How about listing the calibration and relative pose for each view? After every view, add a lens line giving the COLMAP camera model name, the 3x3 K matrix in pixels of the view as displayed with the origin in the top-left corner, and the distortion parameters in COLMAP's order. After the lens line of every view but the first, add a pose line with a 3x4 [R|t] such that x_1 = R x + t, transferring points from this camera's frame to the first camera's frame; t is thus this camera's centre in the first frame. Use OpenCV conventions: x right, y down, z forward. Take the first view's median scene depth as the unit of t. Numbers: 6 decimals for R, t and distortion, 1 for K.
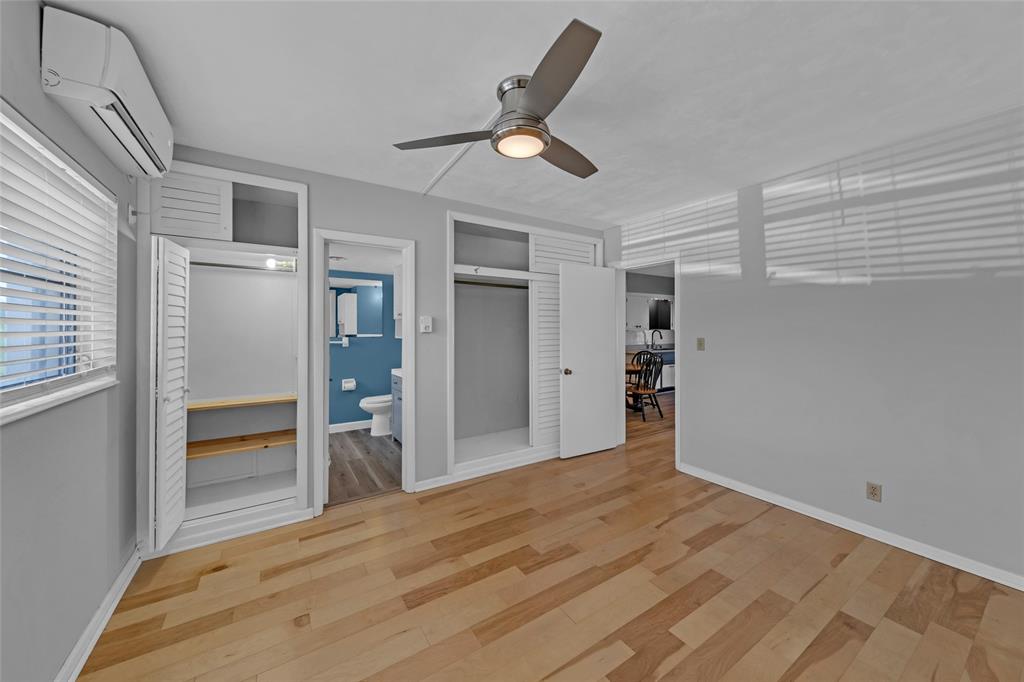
lens RADIAL K [[373.5, 0, 513.8], [0, 373.5, 323.9], [0, 0, 1]] dist [0.006721, -0.001700]
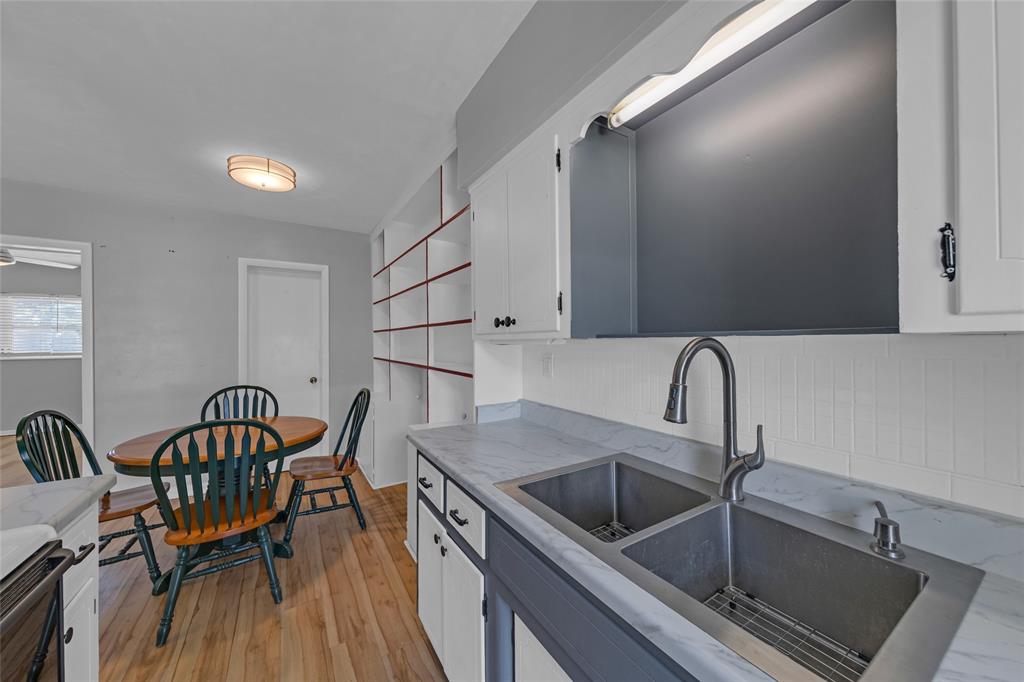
lens RADIAL K [[373.5, 0, 520.3], [0, 373.5, 339.0], [0, 0, 1]] dist [0.006721, -0.001700]
pose [[-0.023246, -0.001799, -0.999728, 1.752055], [0.018171, 0.999832, -0.002222, 0.055047], [0.999565, -0.018218, -0.023209, 3.329306]]
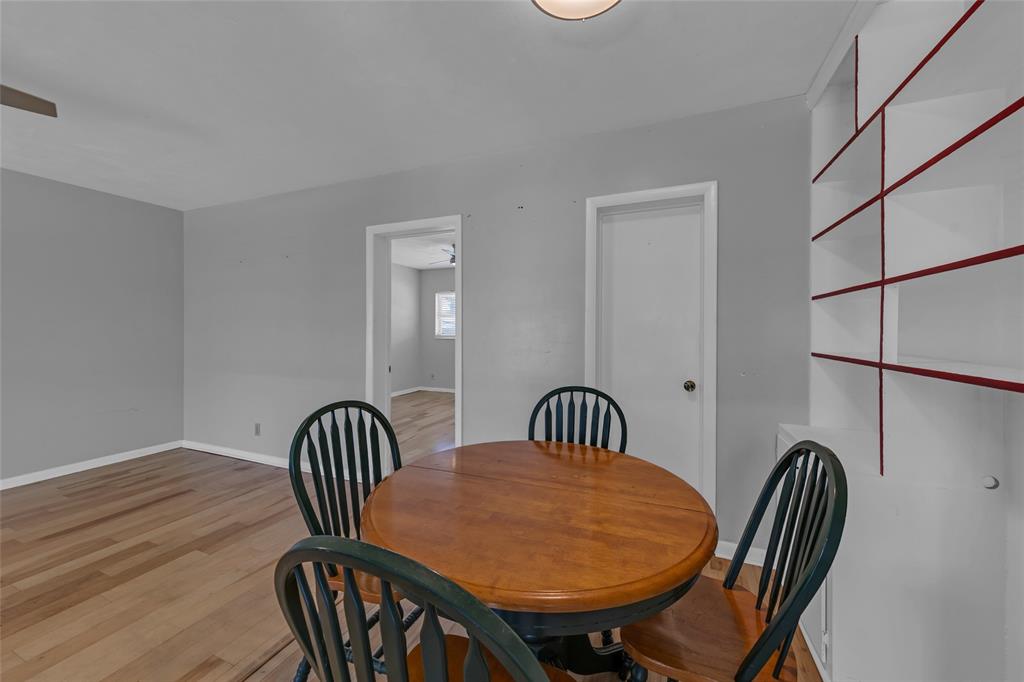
lens RADIAL K [[373.5, 0, 513.1], [0, 373.5, 331.5], [0, 0, 1]] dist [0.006721, -0.001700]
pose [[-0.829910, -0.001451, -0.557896, 1.056409], [0.004119, 0.999953, -0.008727, 0.081351], [0.557882, -0.009540, -0.829865, 2.935319]]
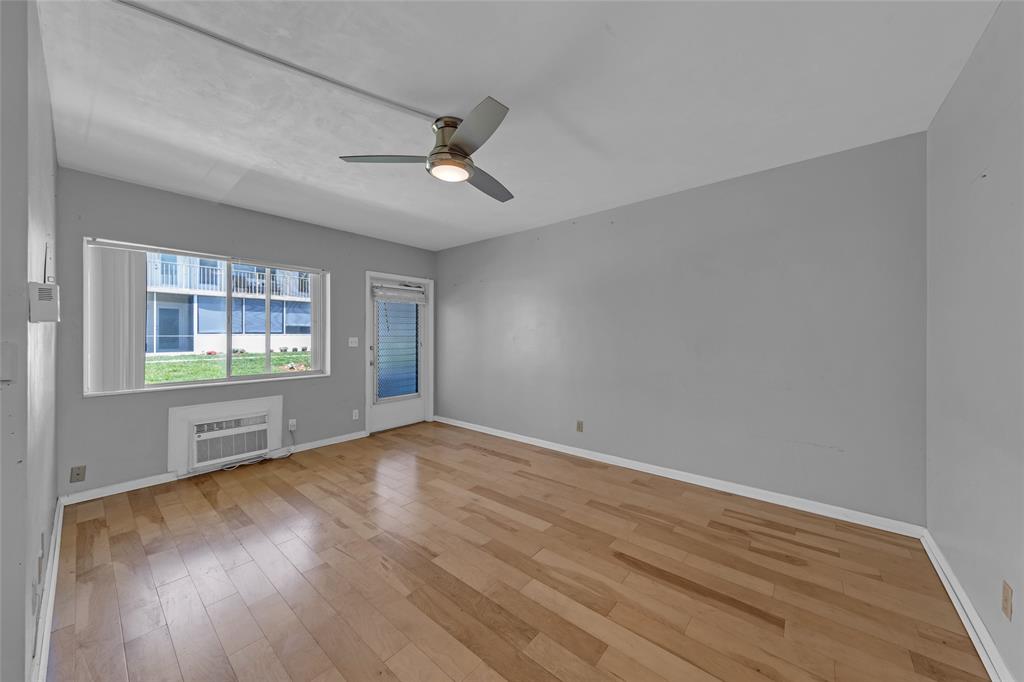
lens RADIAL K [[353.5, 0, 514.6], [0, 353.5, 336.3], [0, 0, 1]] dist [0.009745, 0.000209]
pose [[-0.288994, -0.002554, 0.957327, 0.753305], [-0.013033, 0.999914, -0.001267, 0.064309], [-0.957242, -0.012843, -0.289003, 1.978237]]
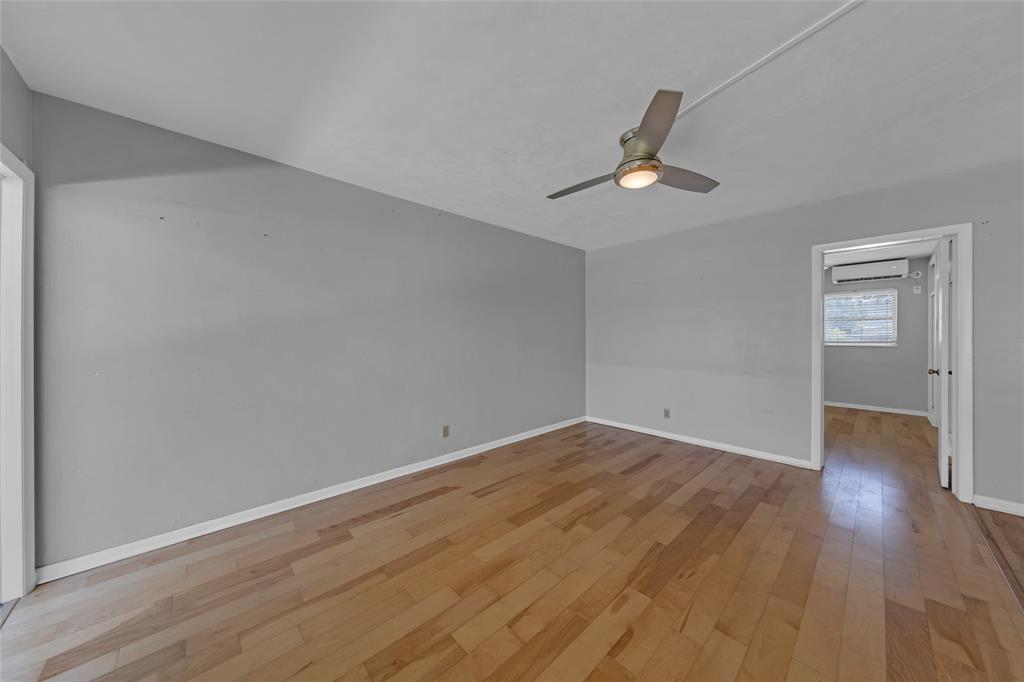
lens RADIAL K [[336.9, 0, 514.1], [0, 336.9, 335.3], [0, 0, 1]] dist [0.004709, -0.000267]
pose [[-0.986927, 0.000754, -0.161168, 2.134889], [0.003109, 0.999892, -0.014364, 0.074529], [0.161140, -0.014677, -0.986822, 2.708348]]
